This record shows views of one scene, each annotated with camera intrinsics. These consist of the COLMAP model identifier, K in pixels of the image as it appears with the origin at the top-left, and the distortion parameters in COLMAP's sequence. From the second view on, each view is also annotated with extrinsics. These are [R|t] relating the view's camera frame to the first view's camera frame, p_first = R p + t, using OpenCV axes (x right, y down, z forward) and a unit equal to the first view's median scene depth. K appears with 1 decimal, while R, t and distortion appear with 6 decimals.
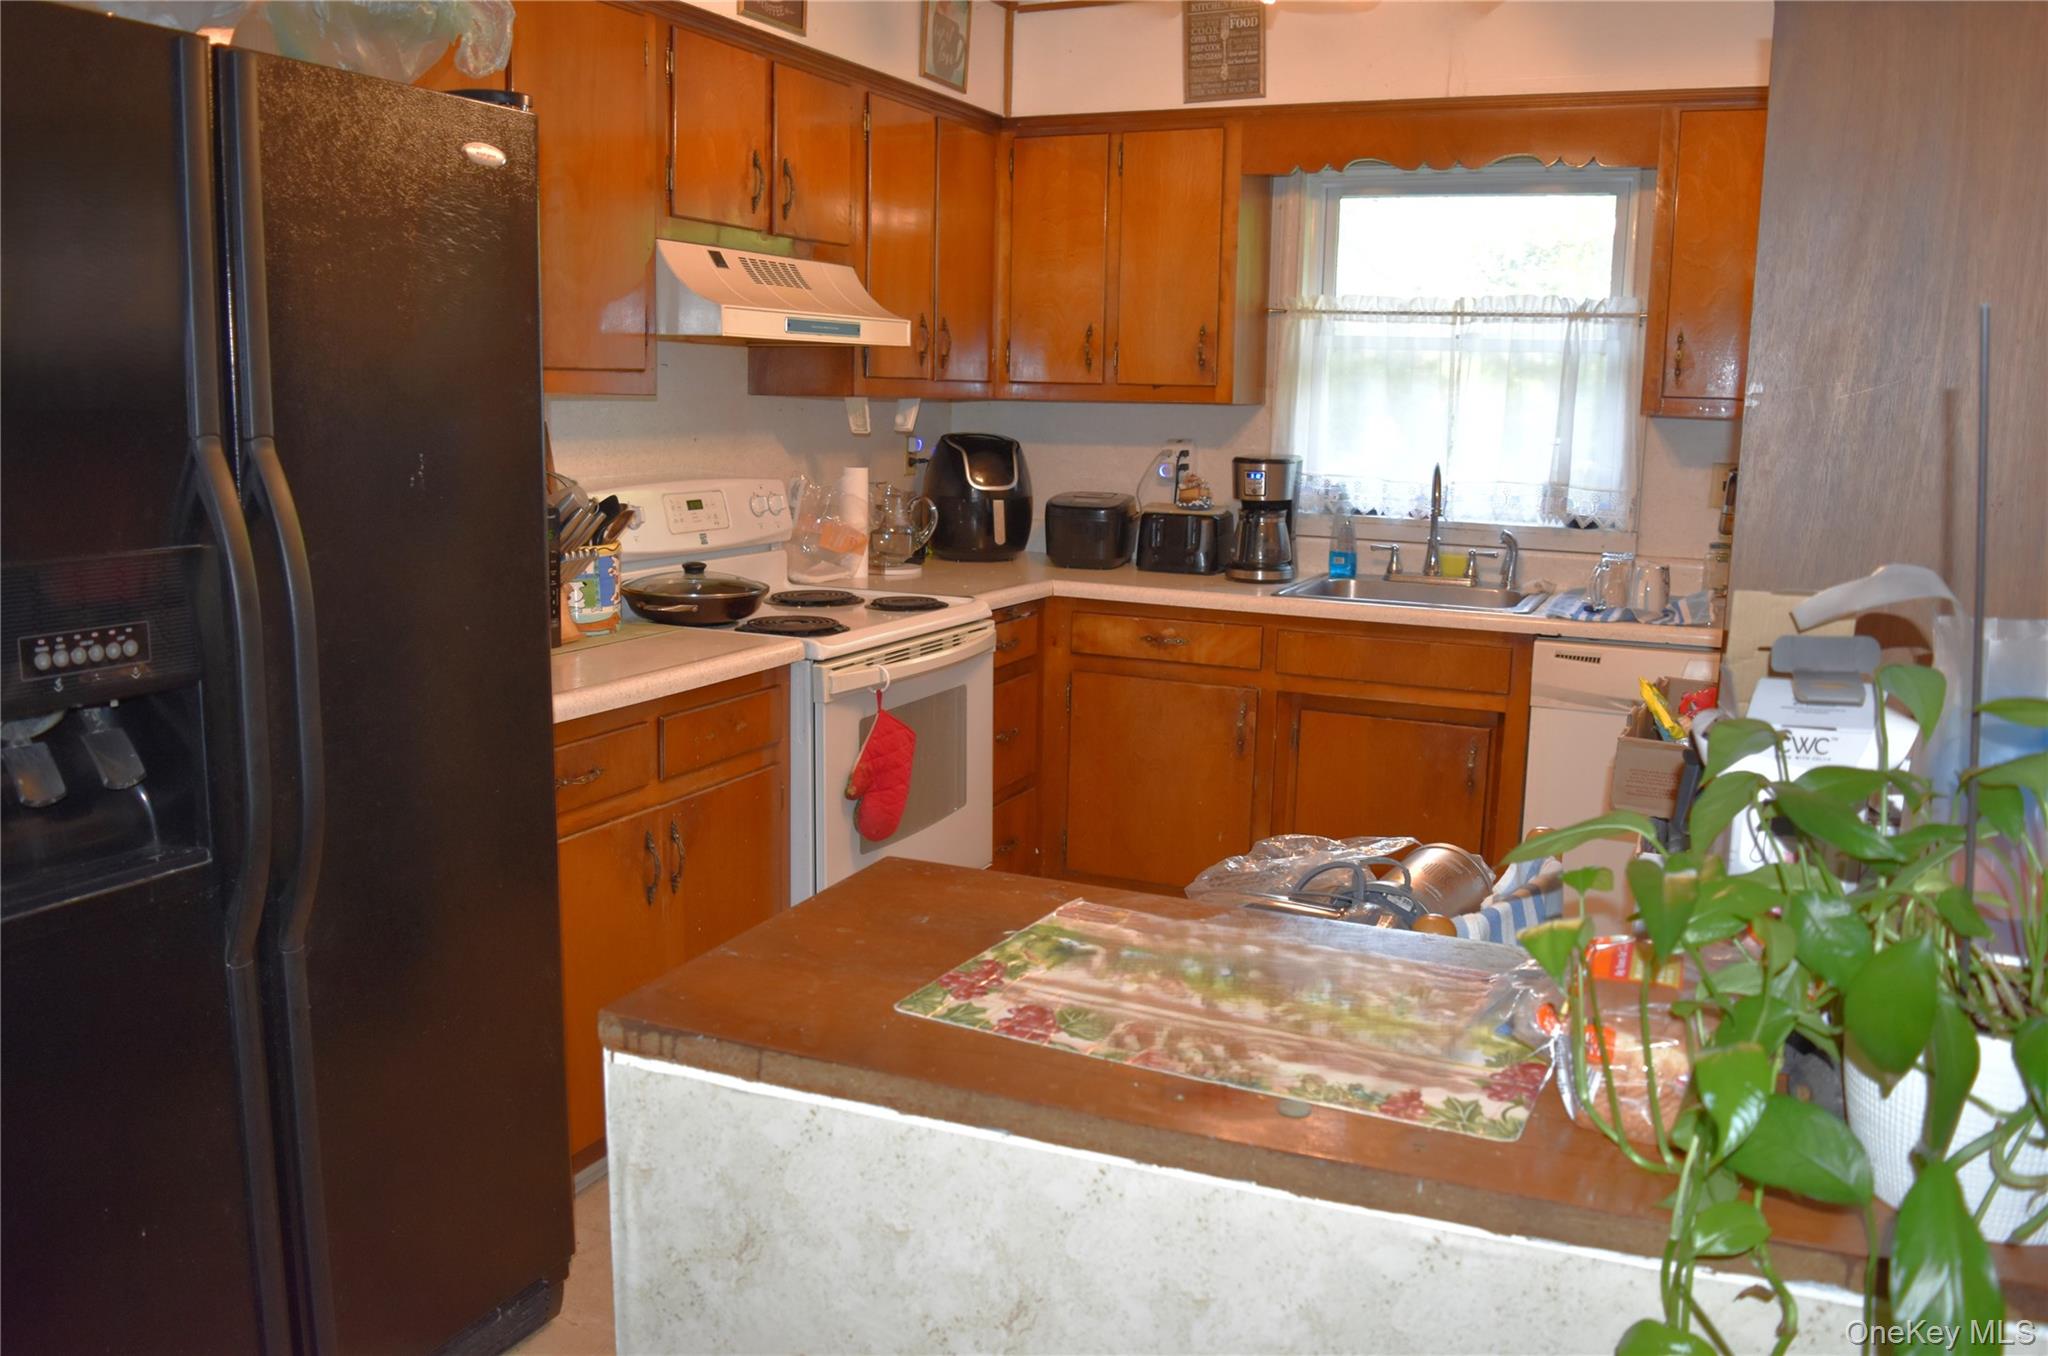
lens RADIAL K [[1643.3, 0, 1063.3], [0, 1643.3, 687.8], [0, 0, 1]] dist [-0.101916, 0.032579]
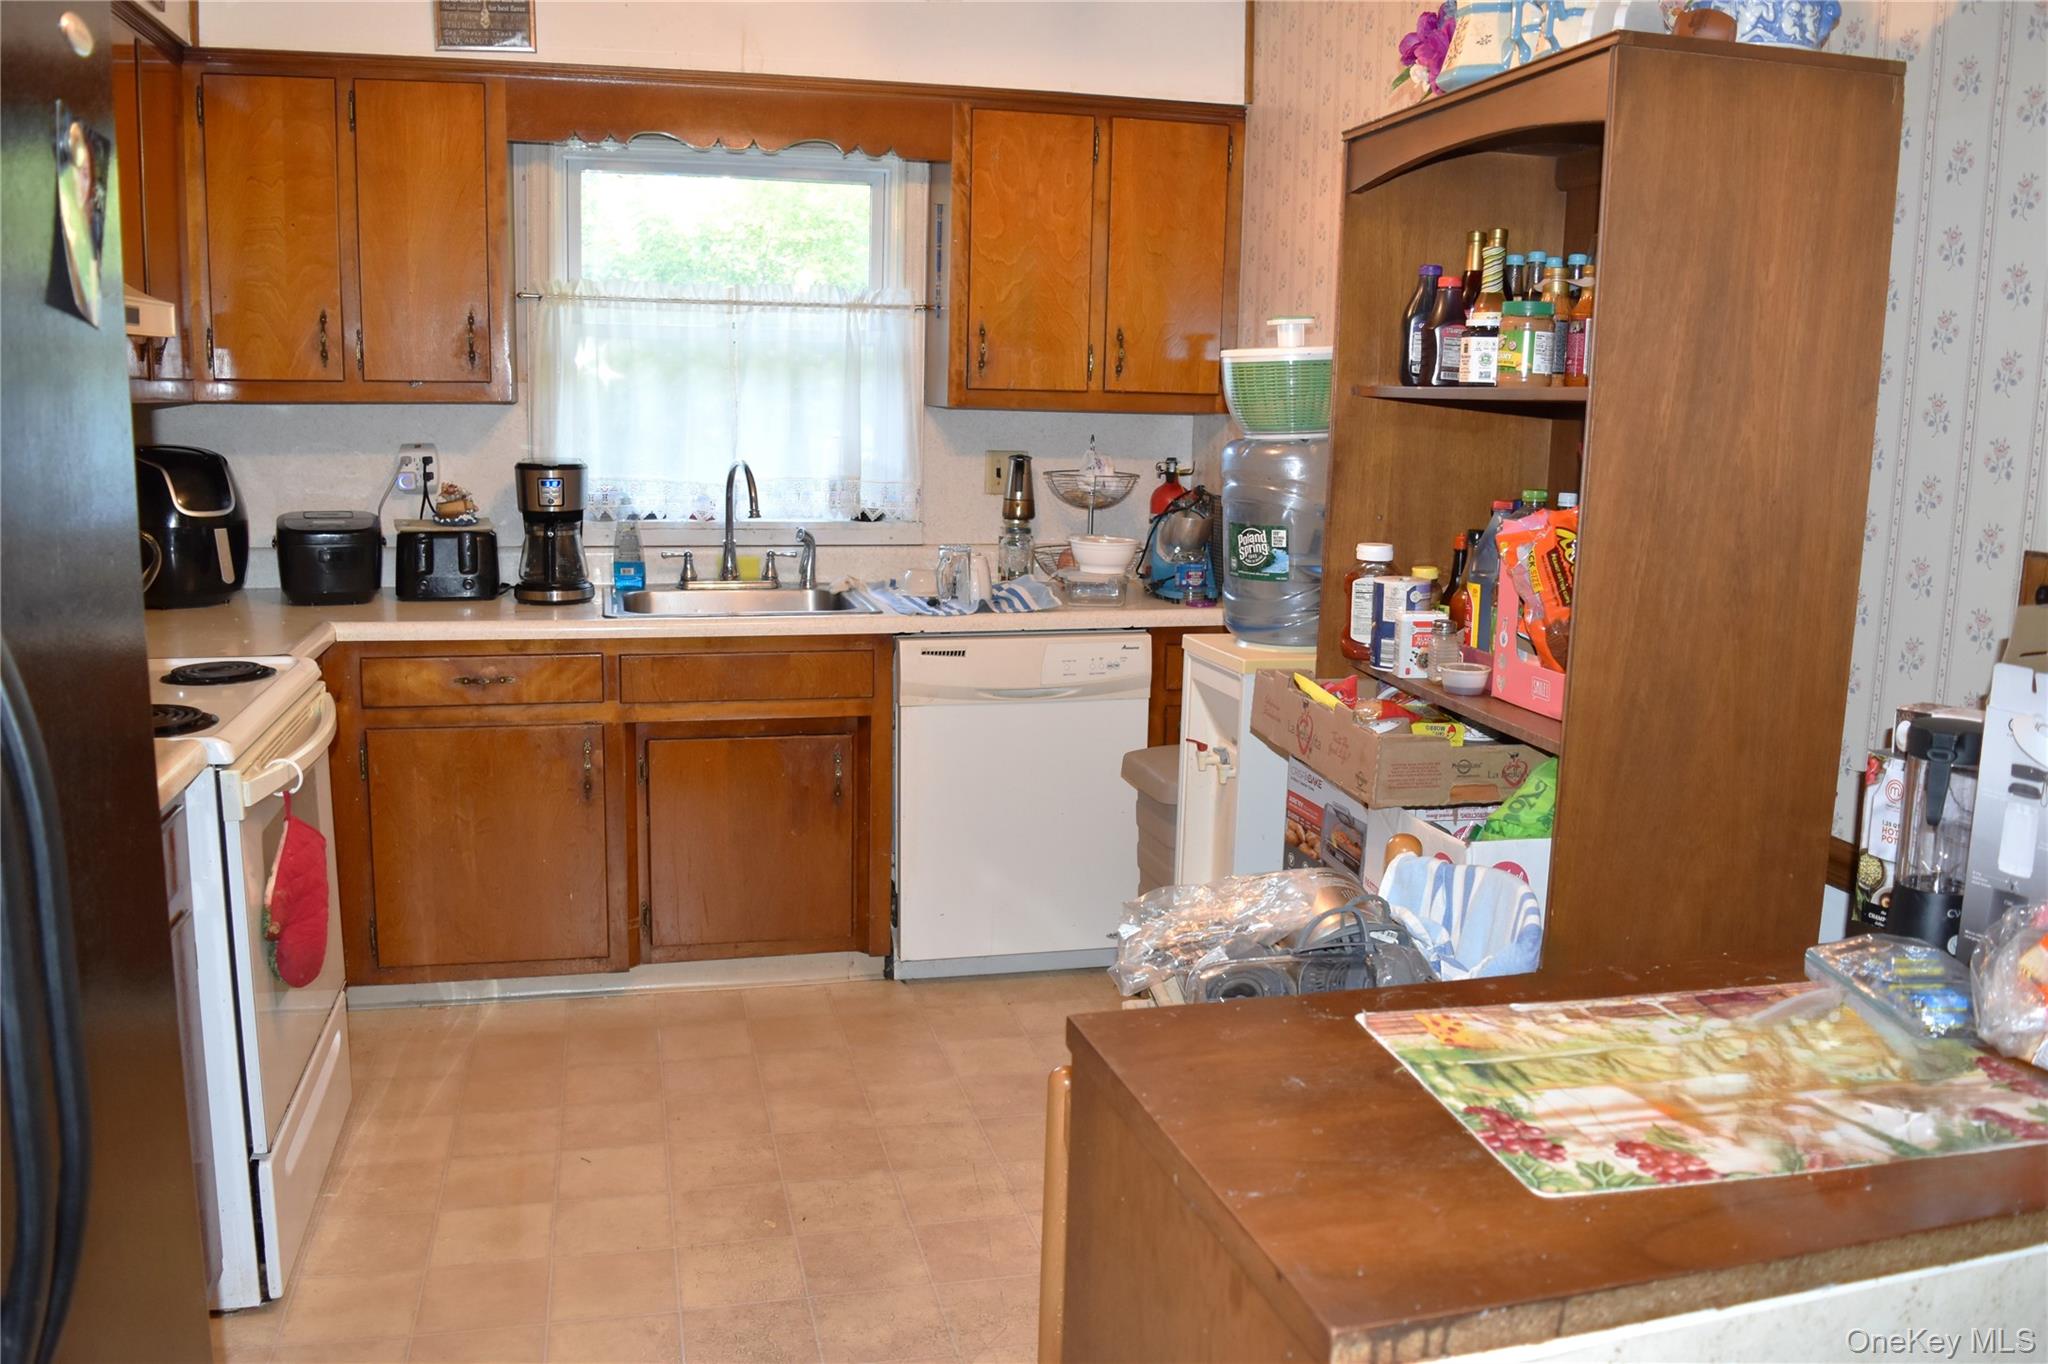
lens RADIAL K [[1643.3, 0, 1022.5], [0, 1643.3, 682.7], [0, 0, 1]] dist [-0.101916, 0.032579]
pose [[0.781399, -0.112433, 0.613819, -0.235263], [0.105378, 0.993283, 0.047792, -0.038258], [-0.615070, 0.027338, 0.787998, 0.156497]]
